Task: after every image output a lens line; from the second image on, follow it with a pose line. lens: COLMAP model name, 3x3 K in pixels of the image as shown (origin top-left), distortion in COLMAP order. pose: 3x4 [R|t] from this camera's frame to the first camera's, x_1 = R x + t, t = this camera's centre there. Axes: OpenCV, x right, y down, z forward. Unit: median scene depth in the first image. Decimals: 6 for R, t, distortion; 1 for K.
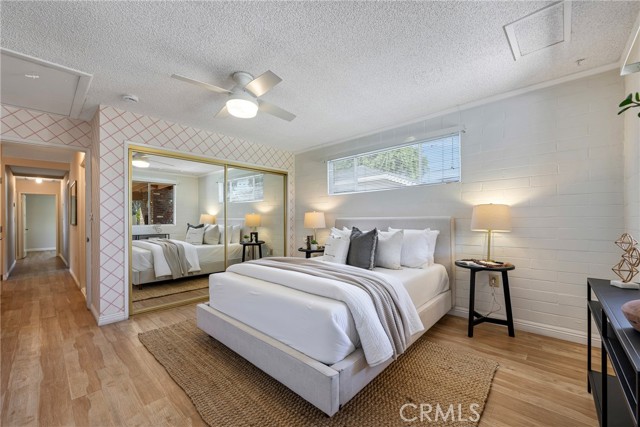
lens RADIAL K [[253.5, 0, 315.3], [0, 253.5, 215.6], [0, 0, 1]] dist [0.000004, -0.000419]
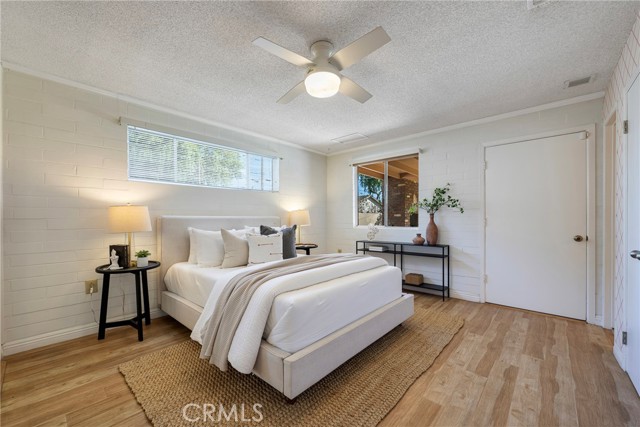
lens RADIAL K [[253.5, 0, 314.1], [0, 253.5, 218.0], [0, 0, 1]] dist [0.000004, -0.000419]
pose [[0.003482, 0.007207, 0.999968, -1.199221], [-0.012926, 0.999891, -0.007162, 0.028865], [-0.999910, -0.012900, 0.003575, 1.086330]]
